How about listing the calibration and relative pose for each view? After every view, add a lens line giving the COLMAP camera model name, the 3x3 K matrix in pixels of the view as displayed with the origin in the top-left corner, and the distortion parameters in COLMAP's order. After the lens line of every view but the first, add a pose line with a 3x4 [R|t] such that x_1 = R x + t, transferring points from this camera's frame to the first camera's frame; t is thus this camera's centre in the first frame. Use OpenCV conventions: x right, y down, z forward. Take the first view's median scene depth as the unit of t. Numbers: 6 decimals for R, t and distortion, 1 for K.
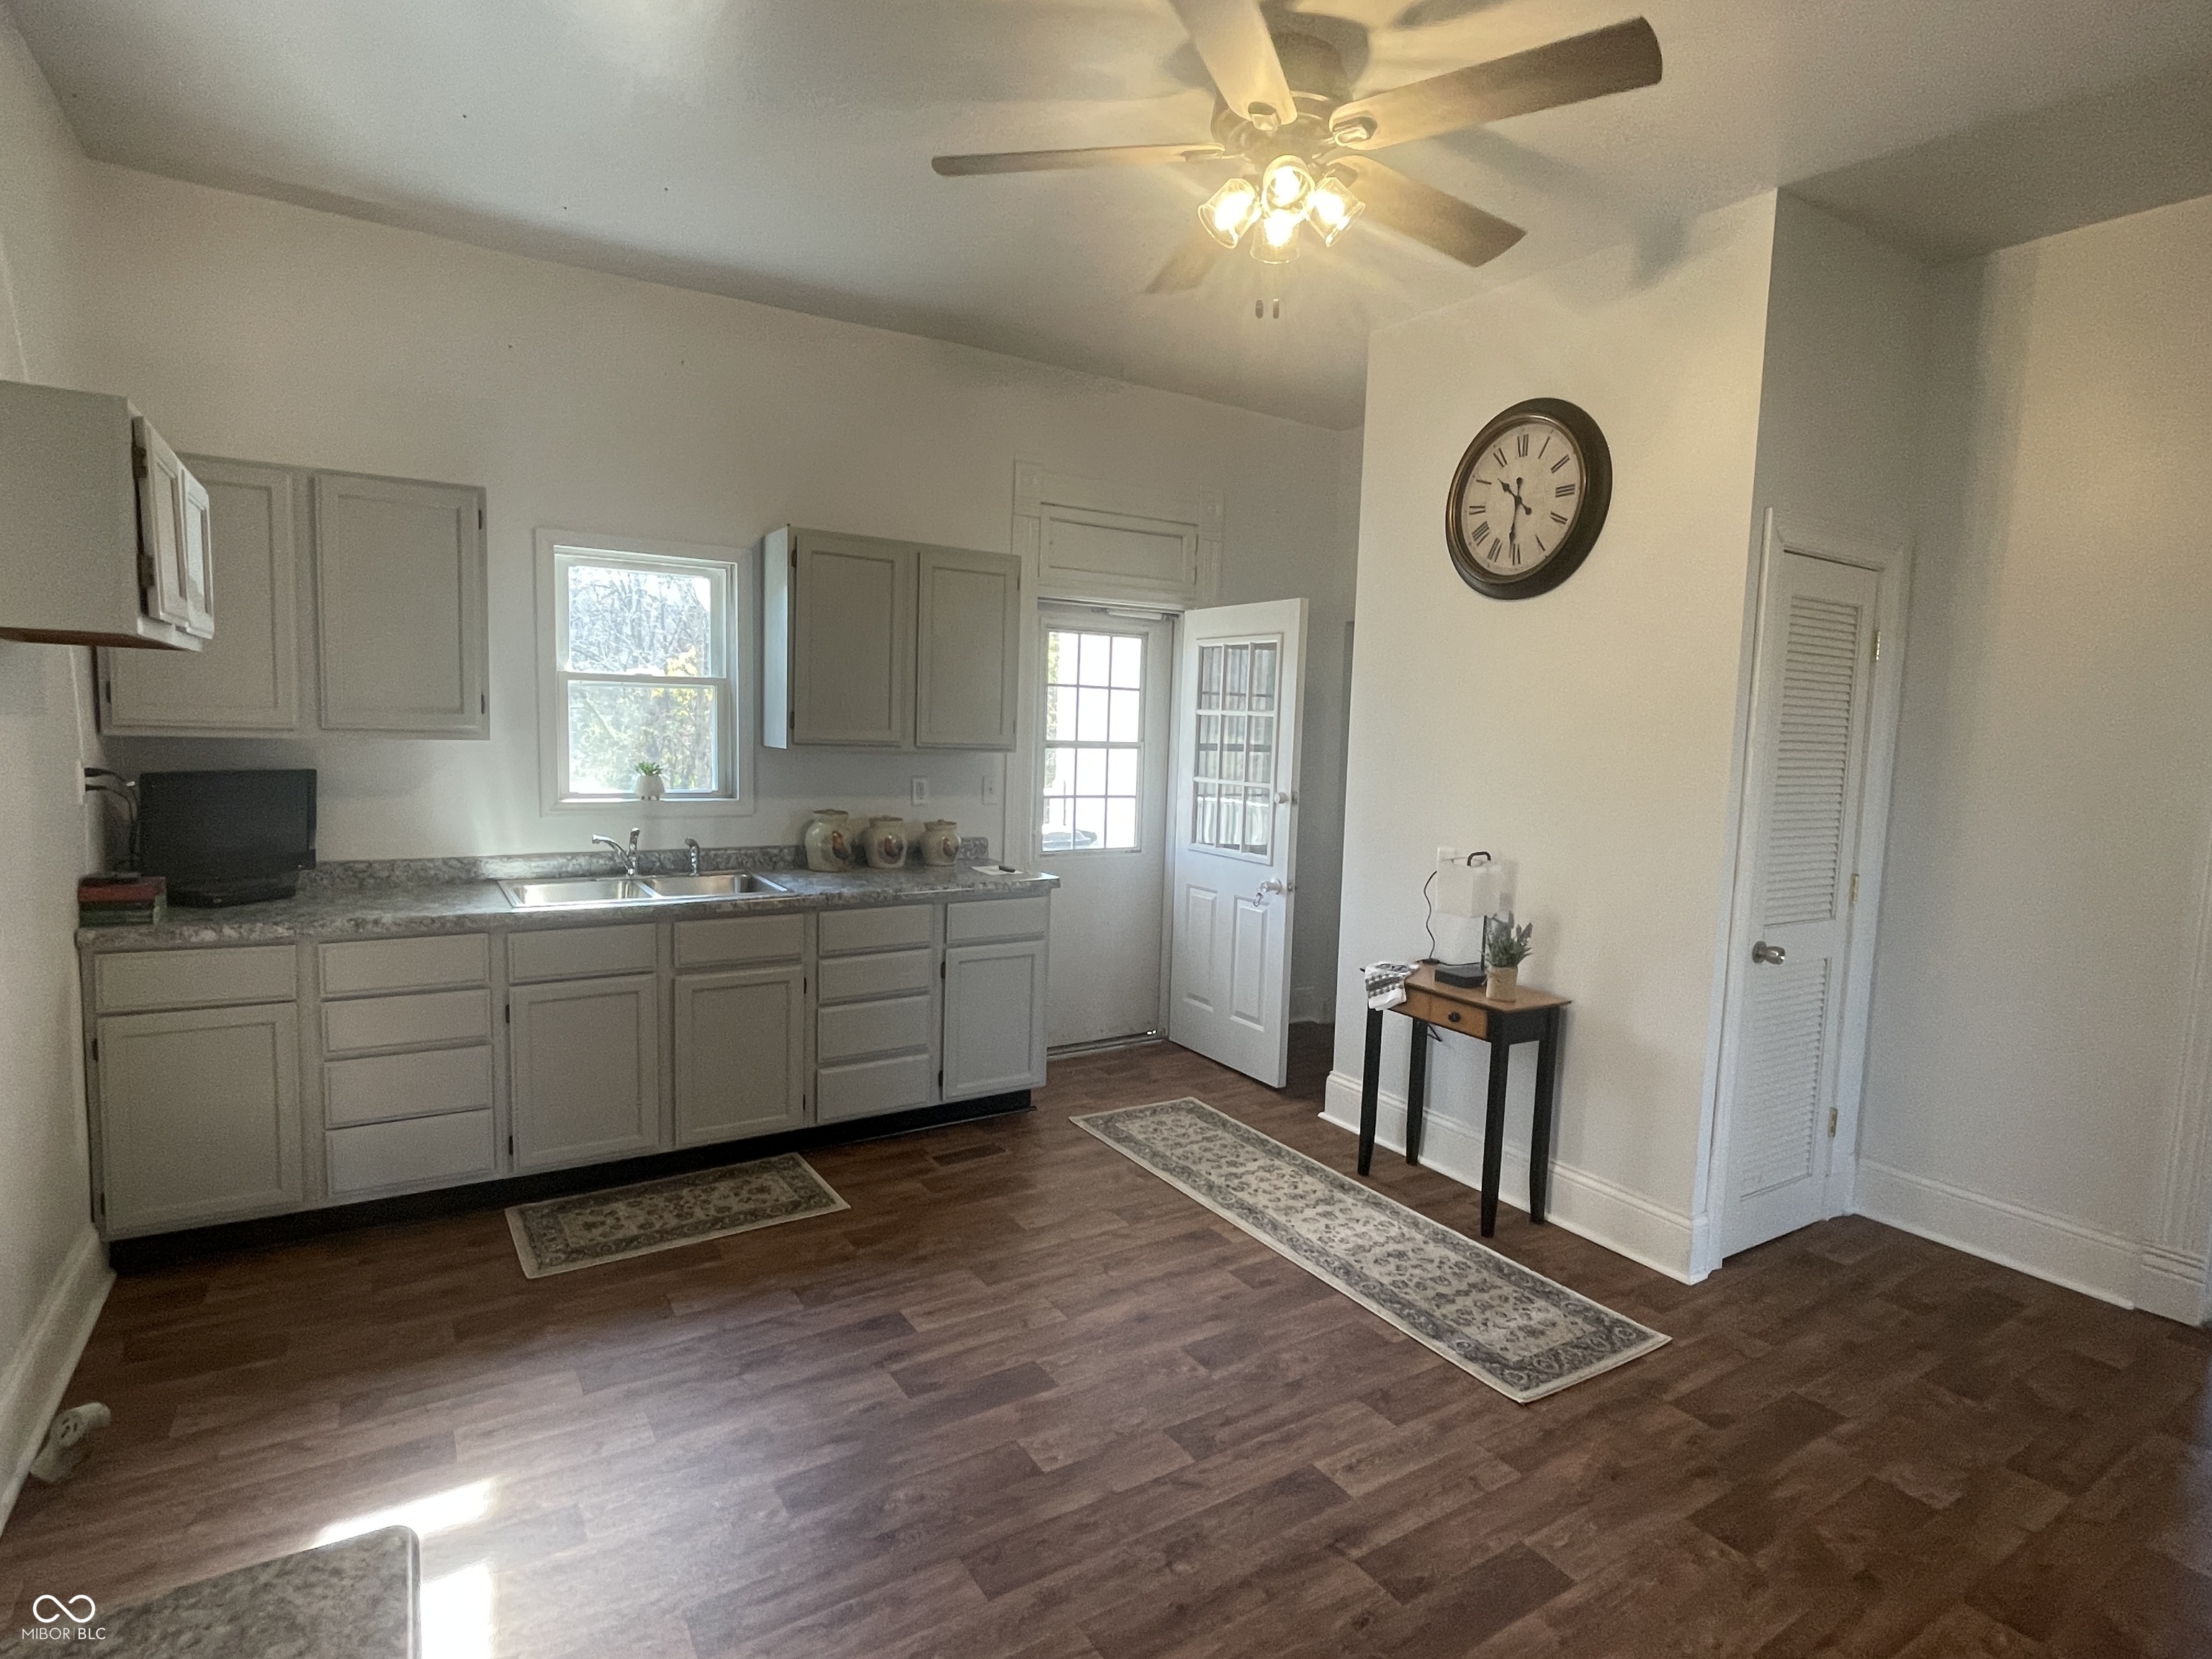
lens RADIAL K [[1147.4, 0, 1106.9], [0, 1147.4, 833.4], [0, 0, 1]] dist [-0.003391, 0.000808]
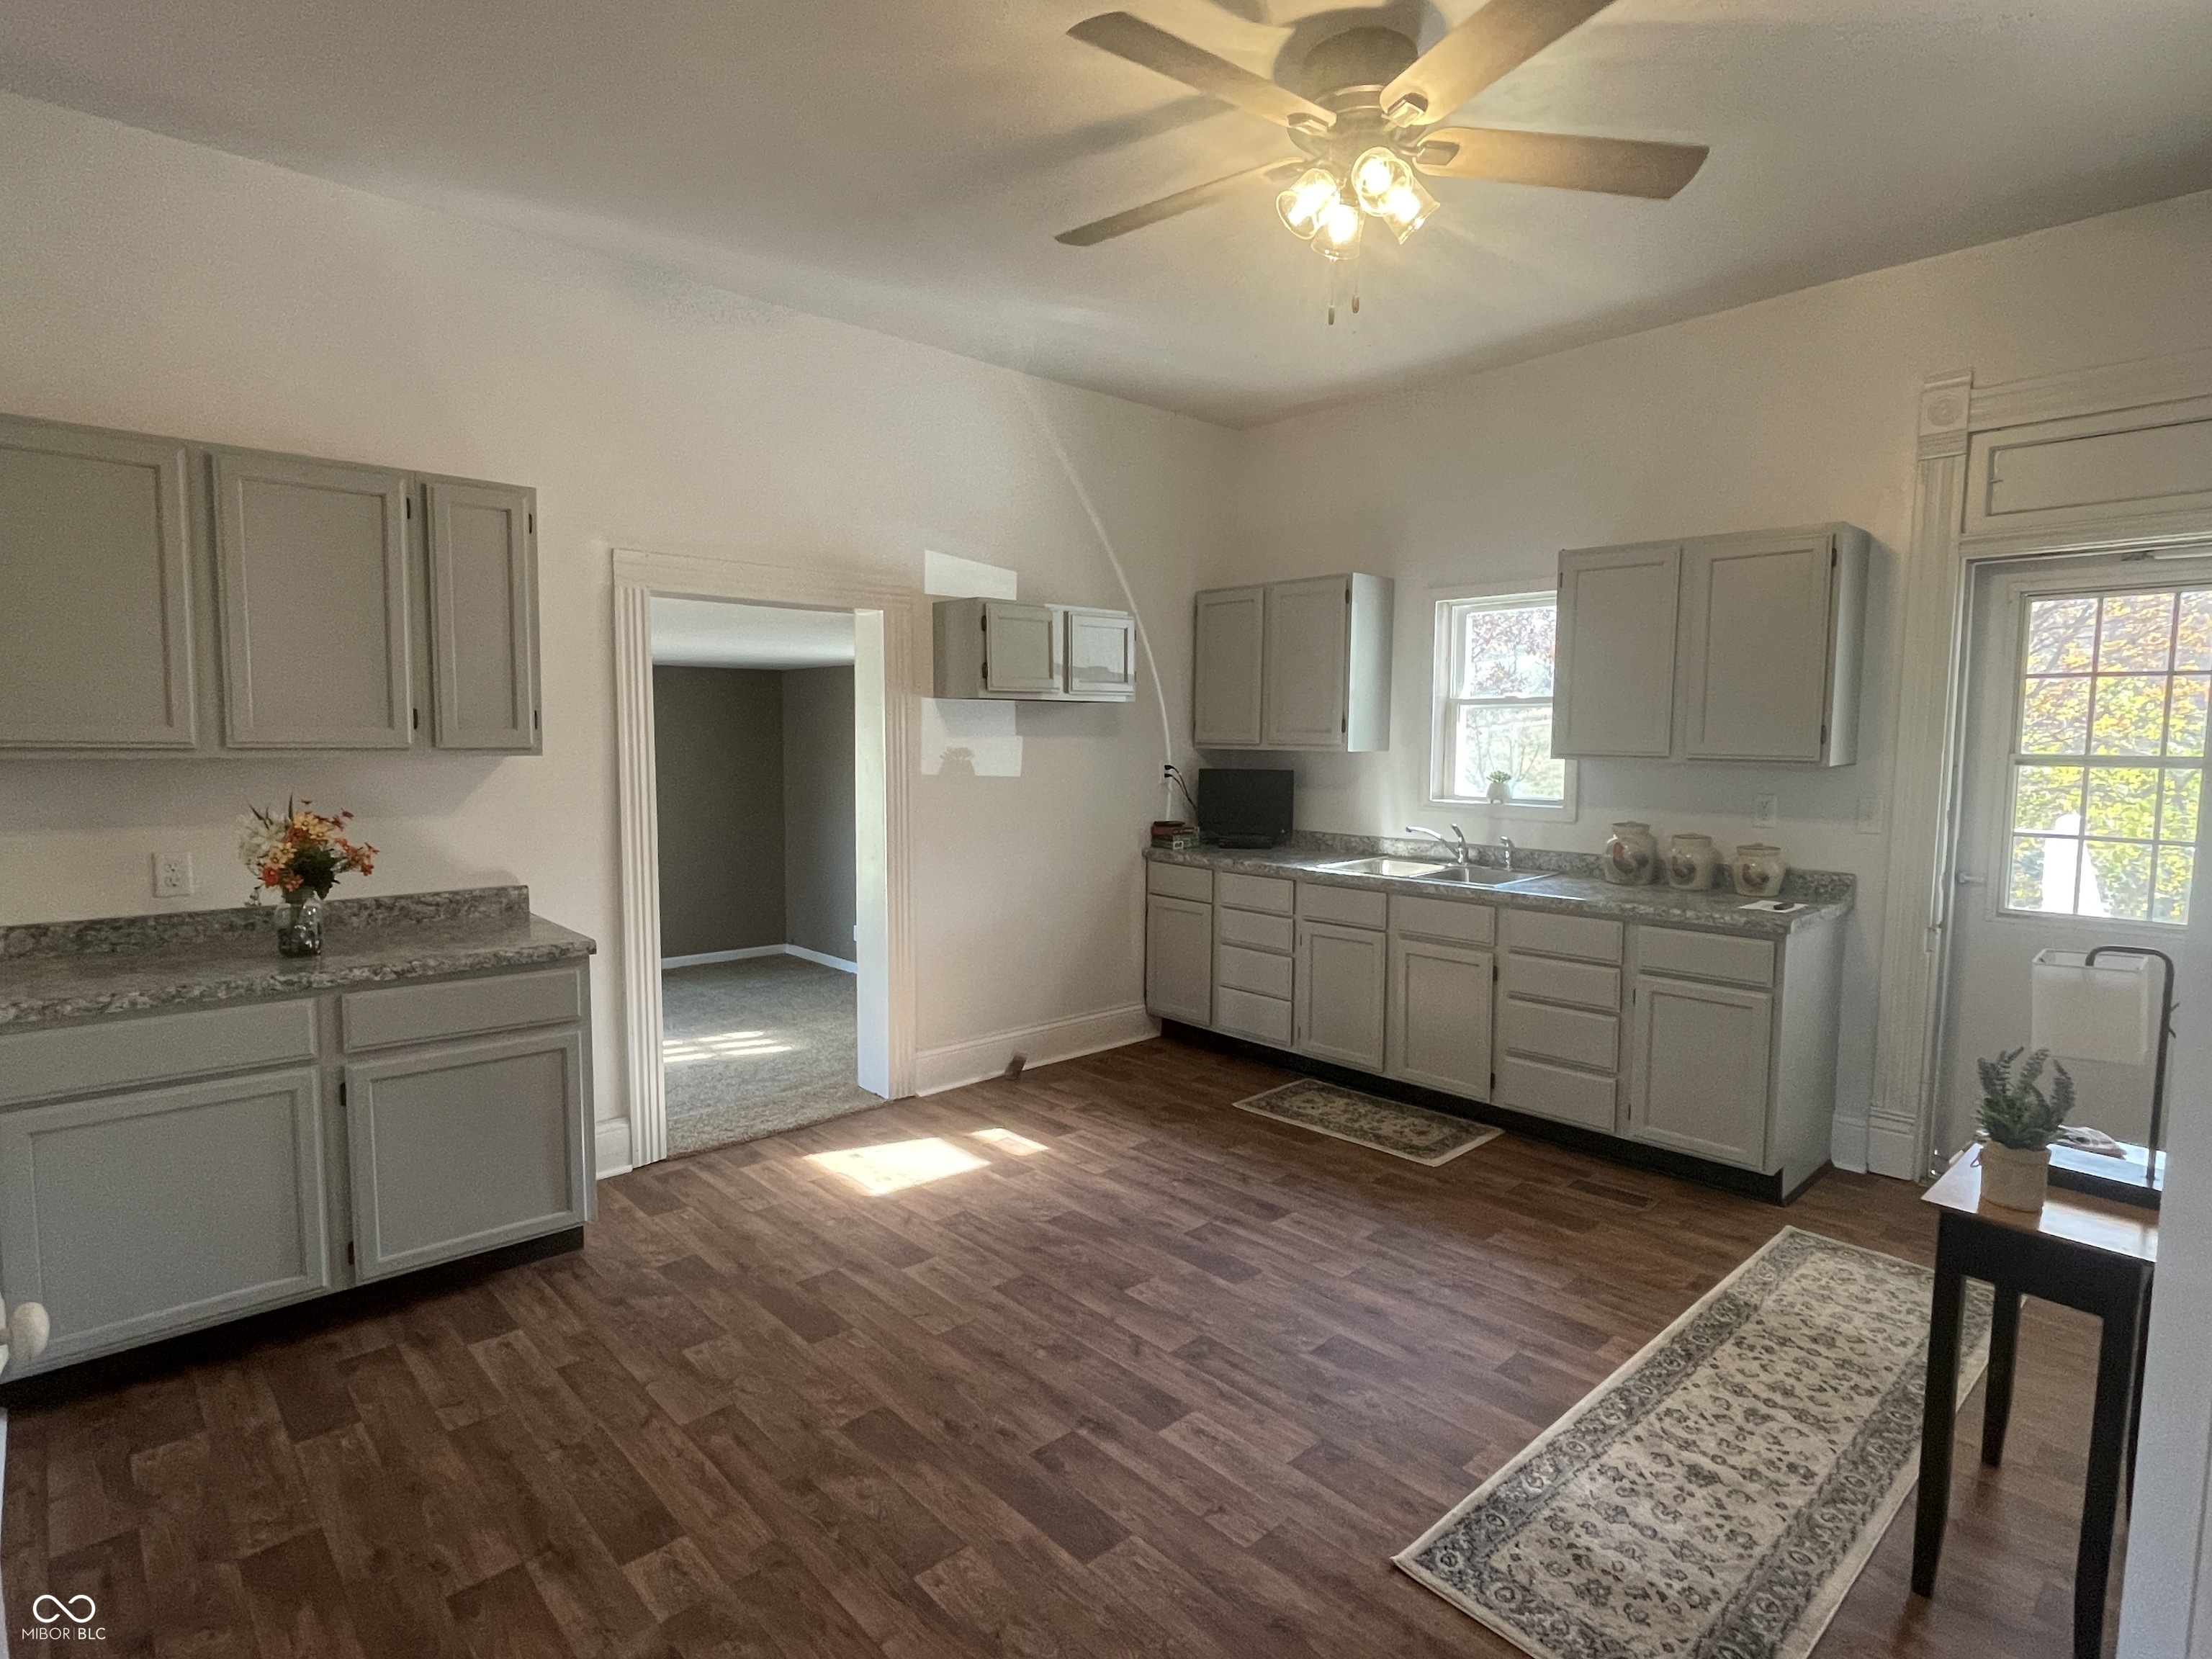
lens RADIAL K [[1147.4, 0, 1106.9], [0, 1147.4, 833.4], [0, 0, 1]] dist [-0.003391, 0.000808]
pose [[0.180267, 0.060489, -0.981756, 0.788482], [-0.093798, 0.994616, 0.044058, -0.014347], [0.979135, 0.084145, 0.184971, 0.454527]]
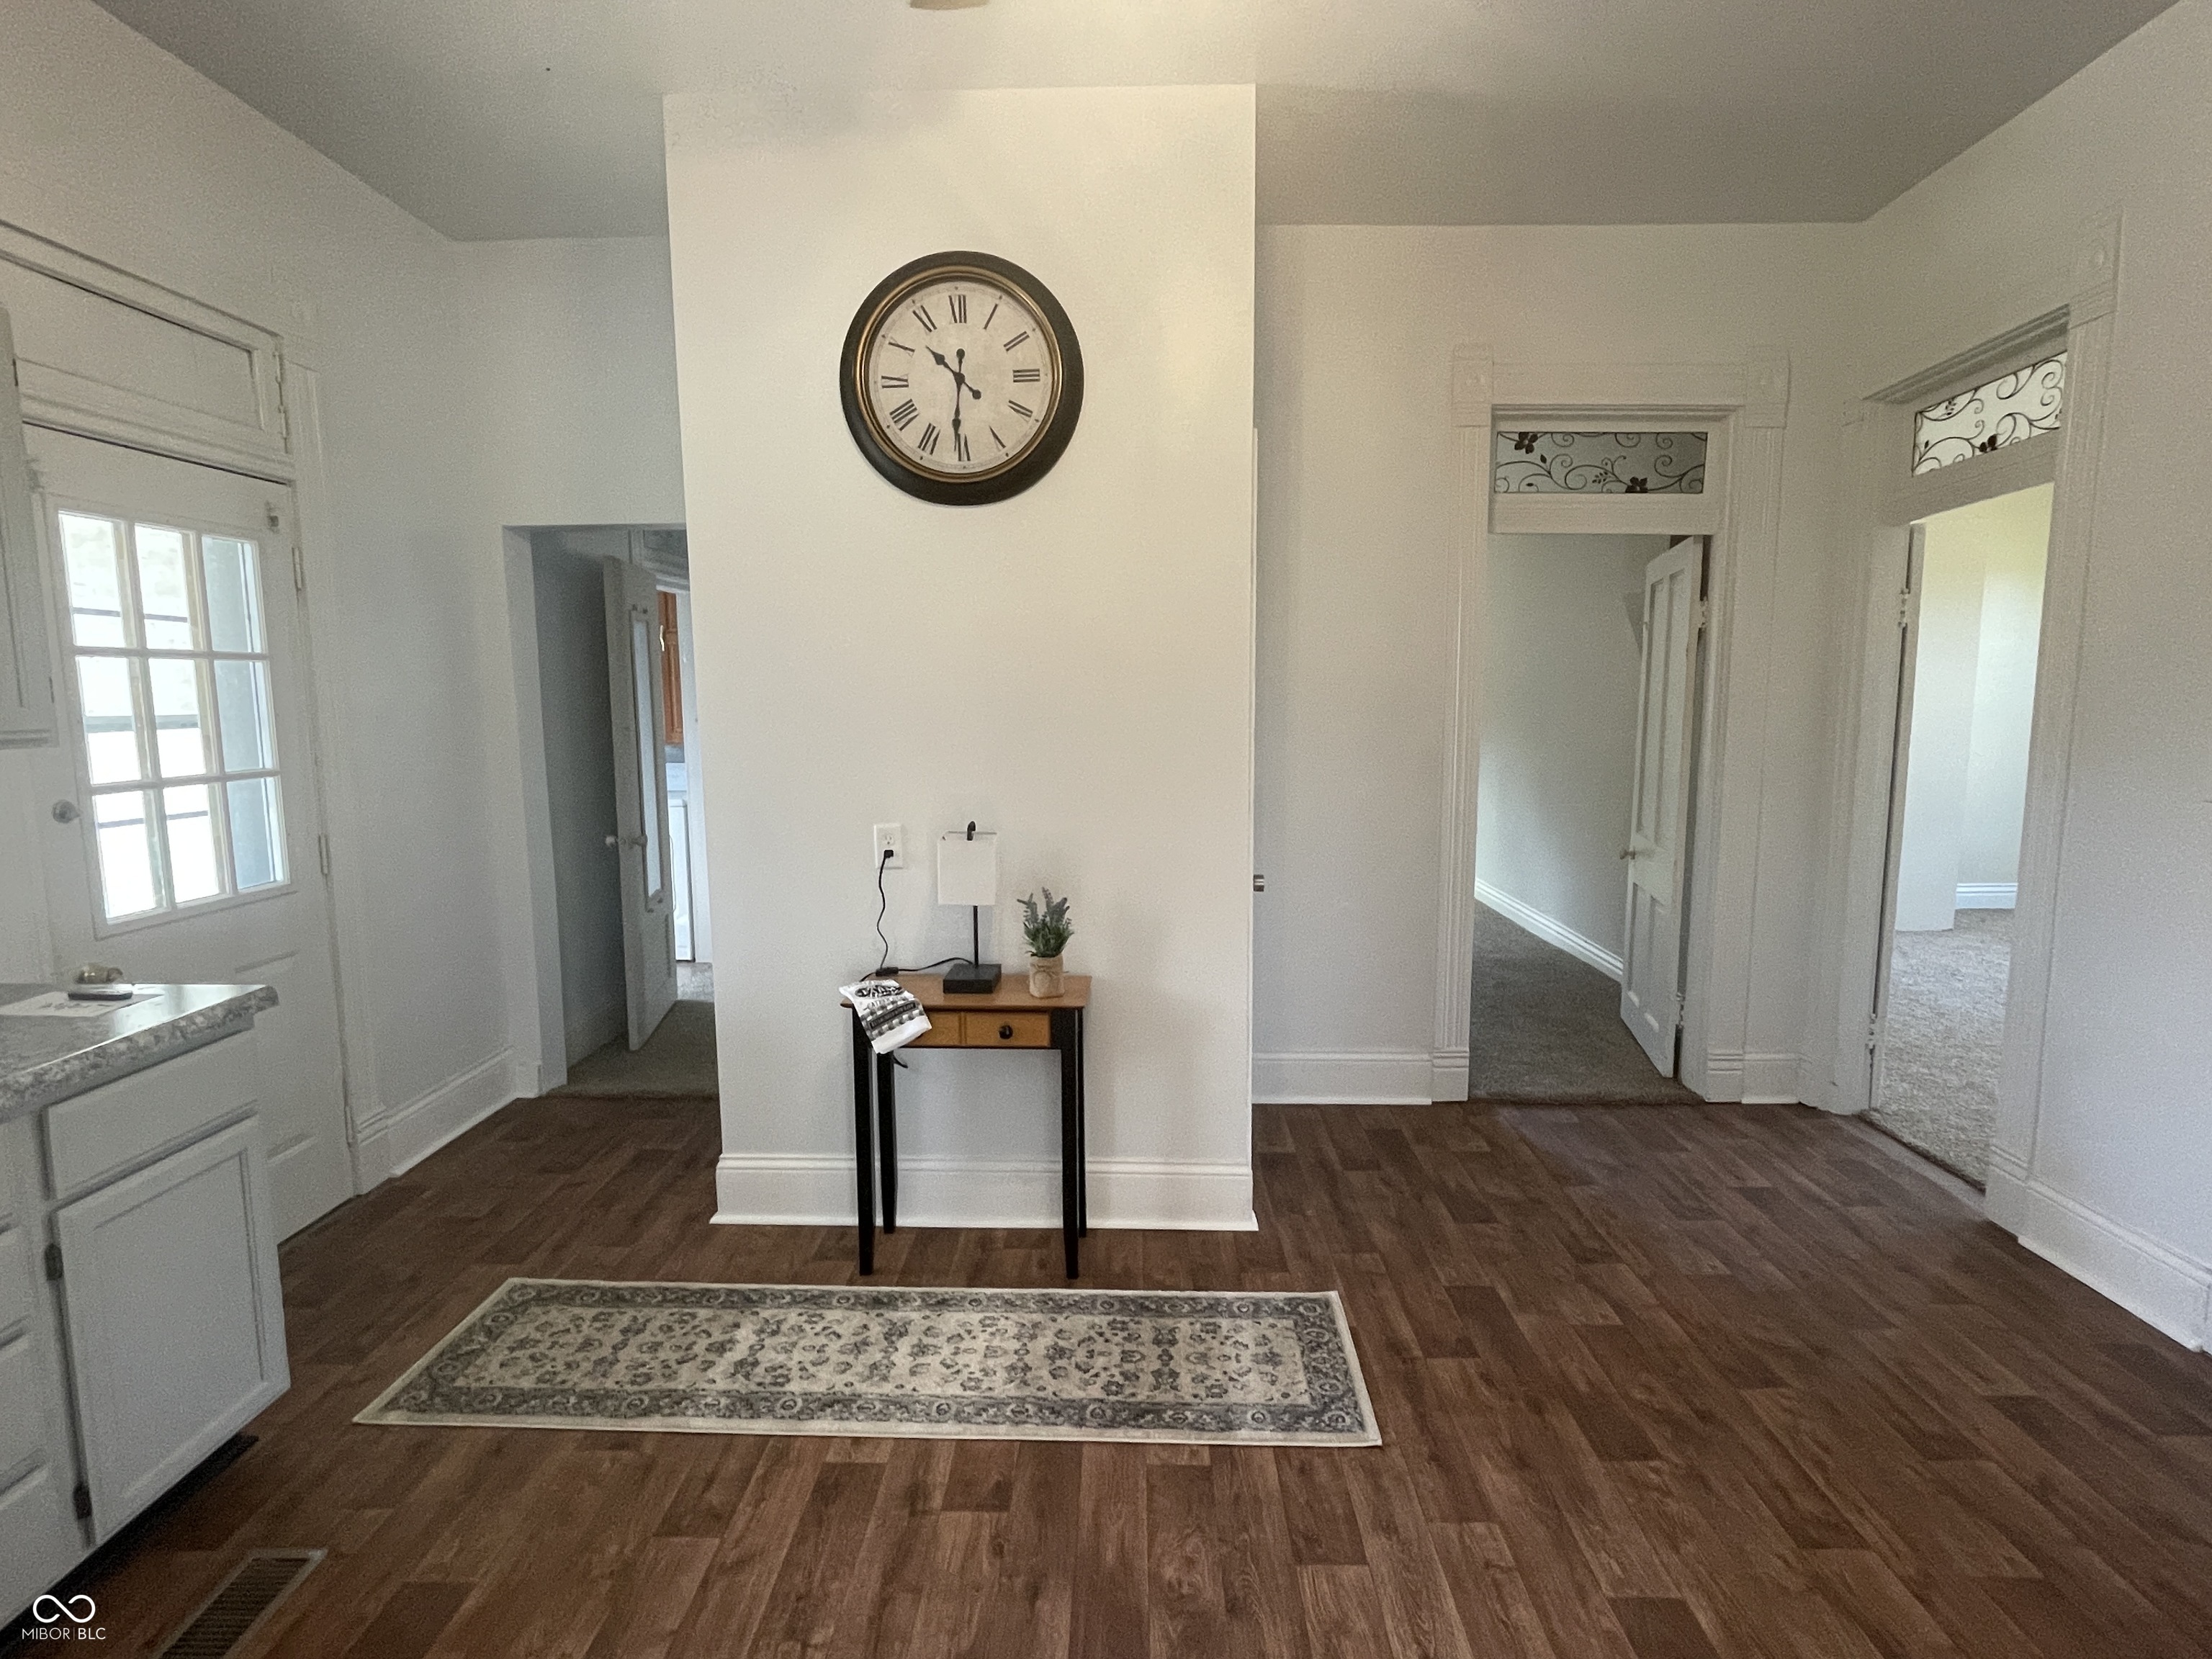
lens RADIAL K [[1147.4, 0, 1106.9], [0, 1147.4, 833.4], [0, 0, 1]] dist [-0.003391, 0.000808]
pose [[0.555673, -0.139676, 0.819584, -0.289841], [0.104450, 0.989705, 0.097852, -0.046645], [-0.824813, 0.031232, 0.564542, 0.491350]]
